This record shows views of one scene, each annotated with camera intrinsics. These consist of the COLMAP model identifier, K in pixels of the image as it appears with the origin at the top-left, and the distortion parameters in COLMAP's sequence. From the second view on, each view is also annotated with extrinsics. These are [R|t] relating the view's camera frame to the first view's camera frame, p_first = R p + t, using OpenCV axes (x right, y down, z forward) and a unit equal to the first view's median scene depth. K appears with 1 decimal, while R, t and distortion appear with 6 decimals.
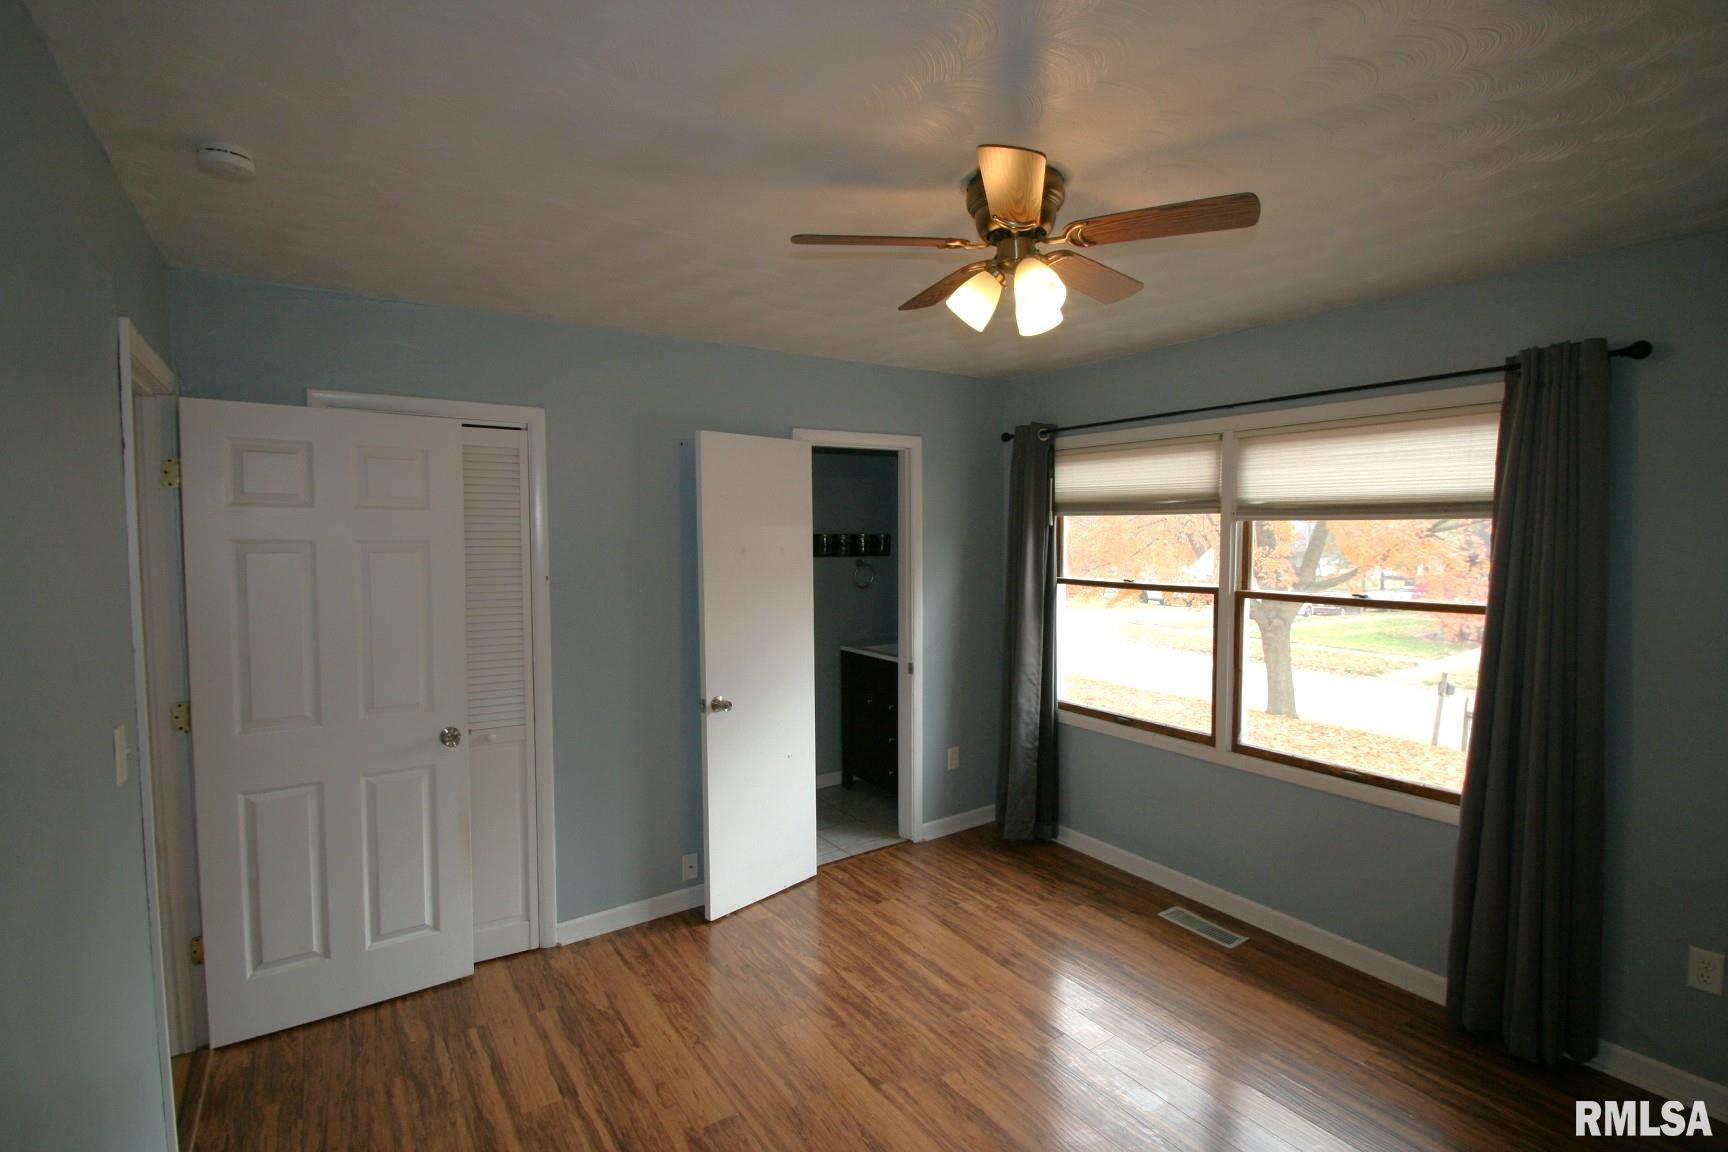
lens RADIAL K [[811.3, 0, 907.7], [0, 811.3, 583.0], [0, 0, 1]] dist [0.004894, -0.001879]
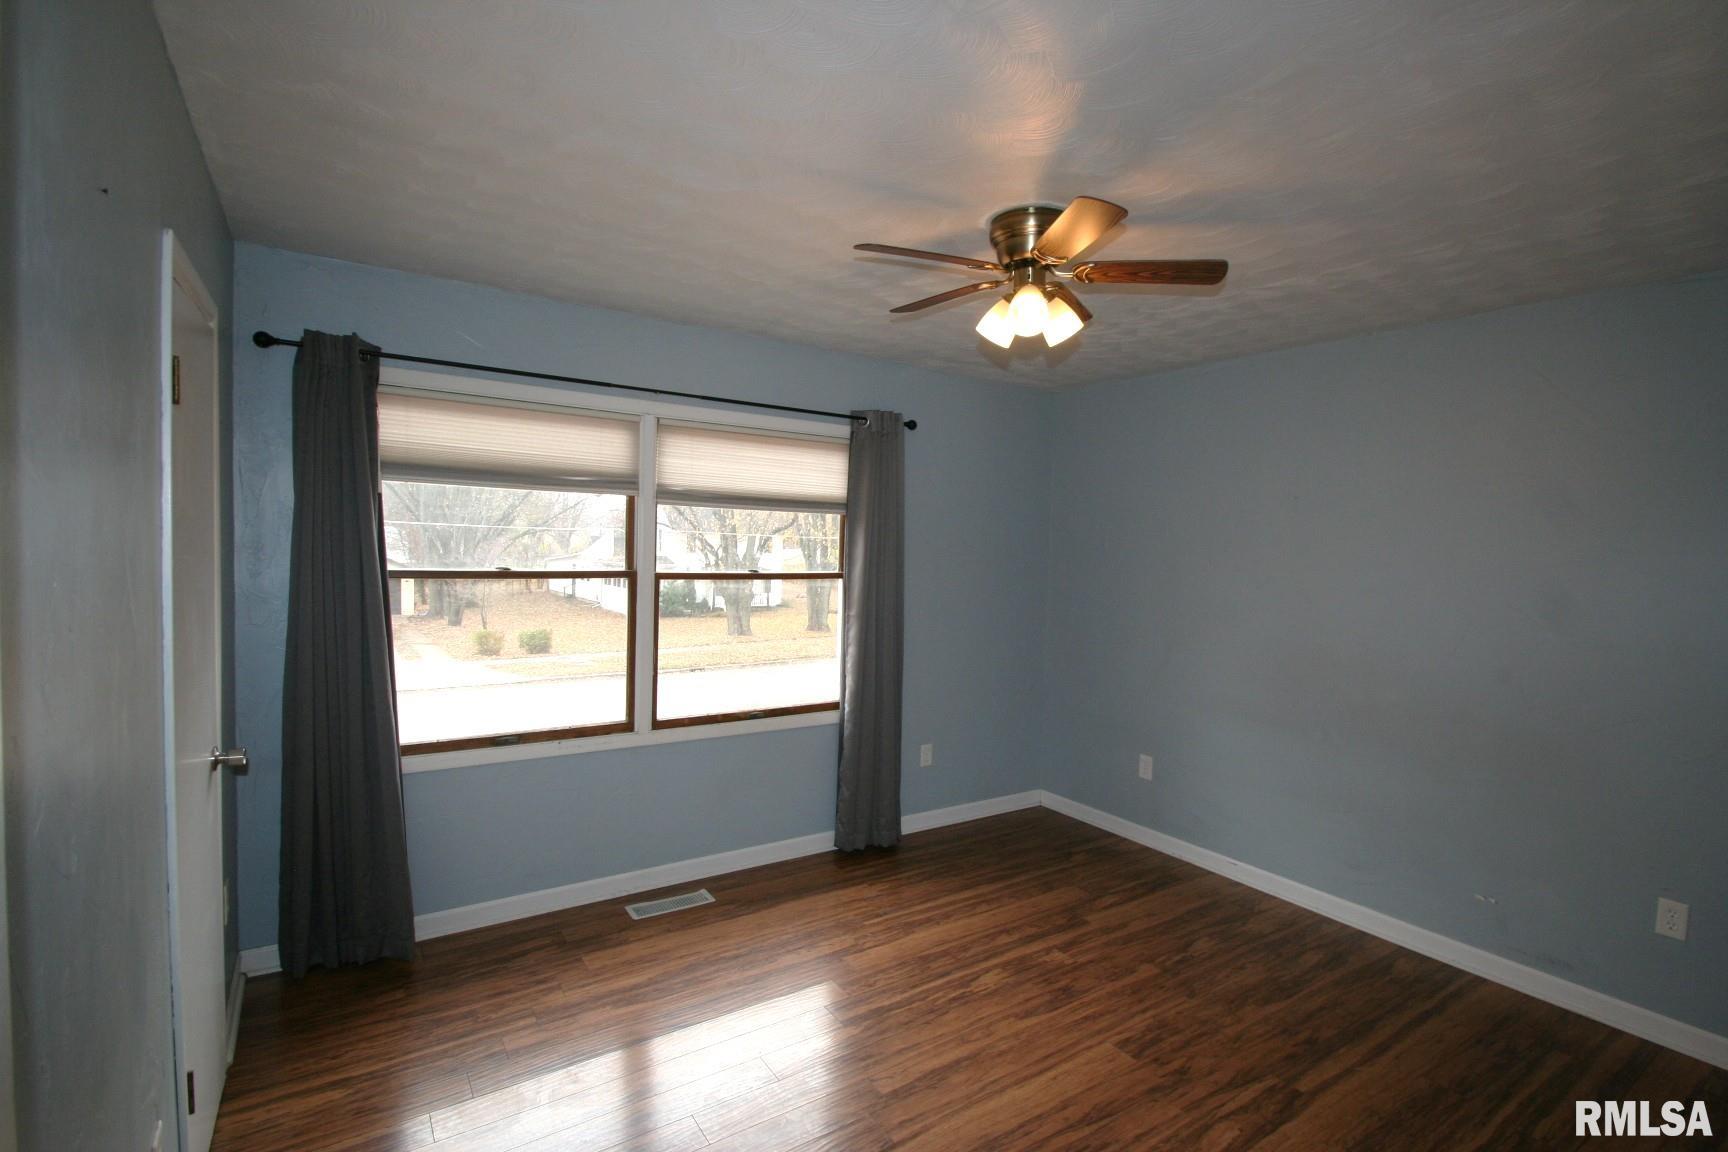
lens RADIAL K [[811.3, 0, 897.1], [0, 811.3, 577.0], [0, 0, 1]] dist [0.004894, -0.001879]
pose [[0.021557, -0.036000, 0.999119, -0.621638], [0.037168, 0.998689, 0.035183, -0.008644], [-0.999076, 0.036377, 0.022867, 0.678162]]
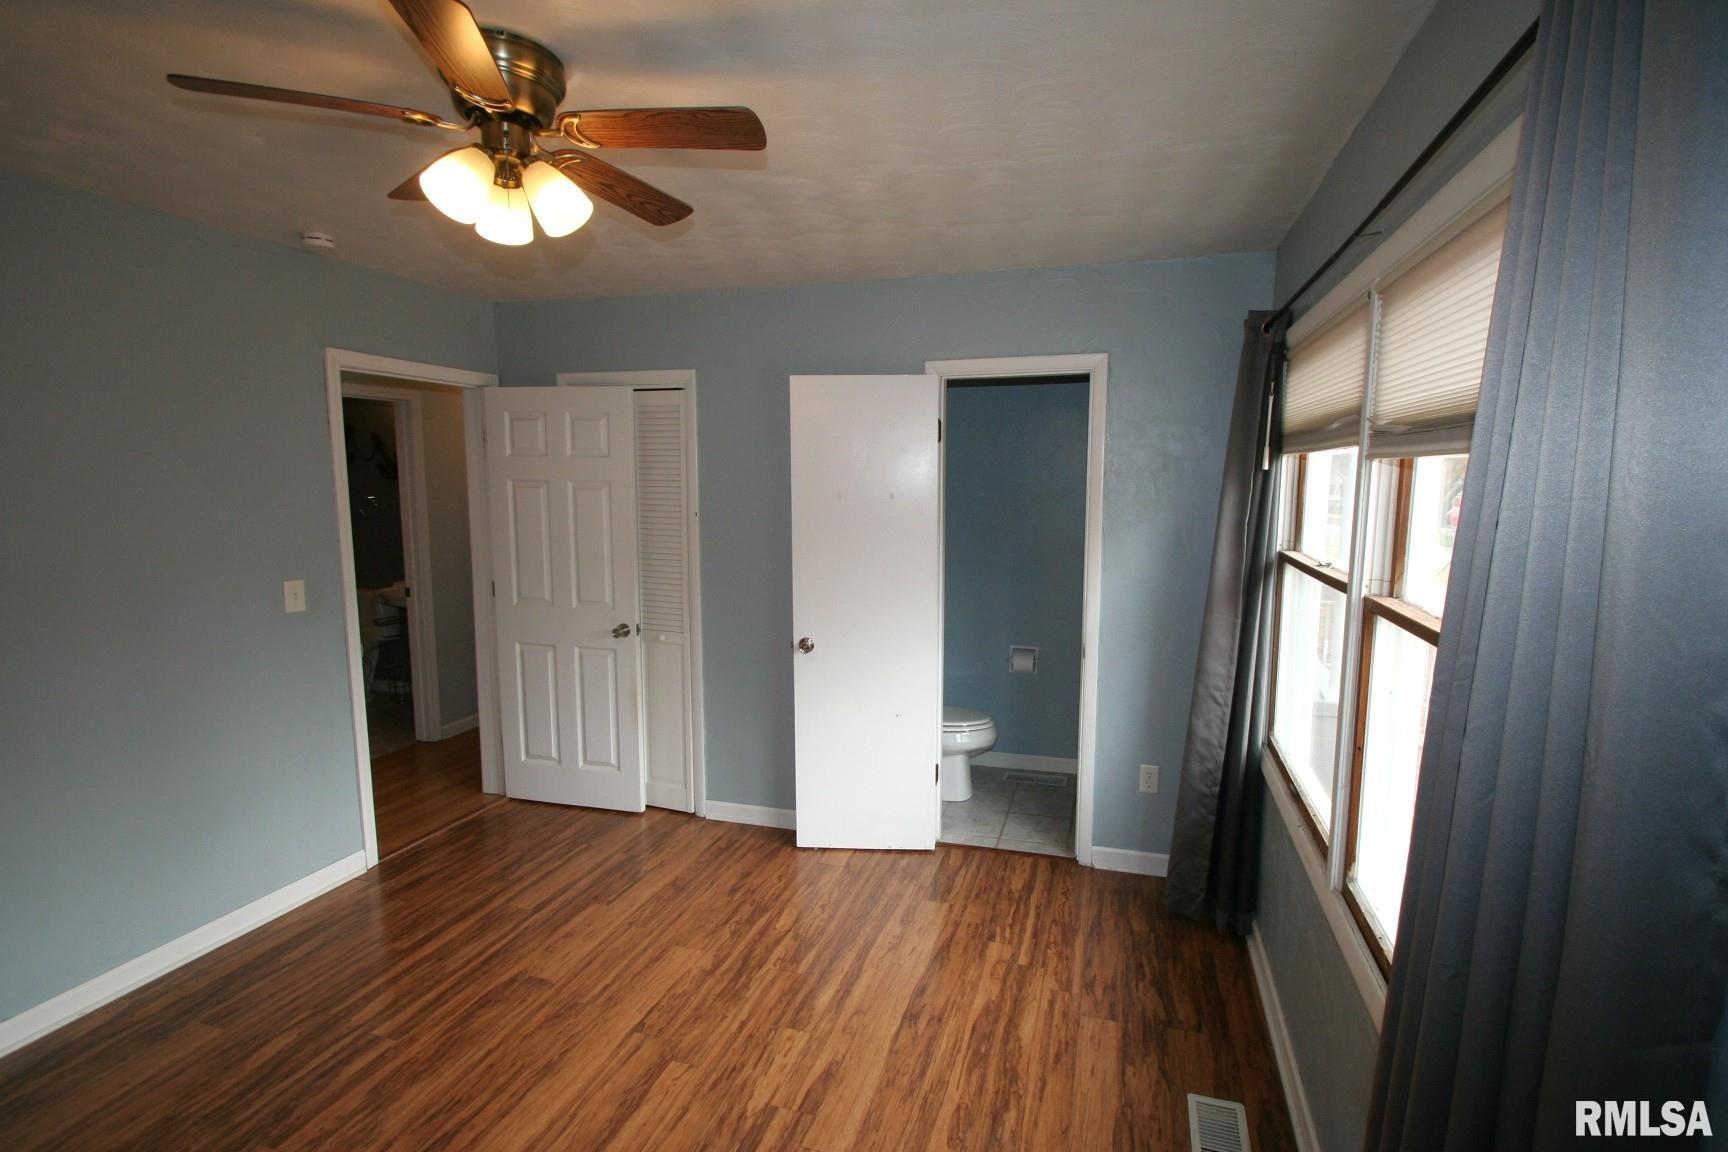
lens RADIAL K [[811.3, 0, 899.2], [0, 811.3, 586.5], [0, 0, 1]] dist [0.004894, -0.001879]
pose [[0.623694, 0.109107, -0.774017, 0.625731], [-0.057386, 0.993930, 0.093865, -0.027471], [0.779560, -0.014125, 0.626169, 0.450661]]
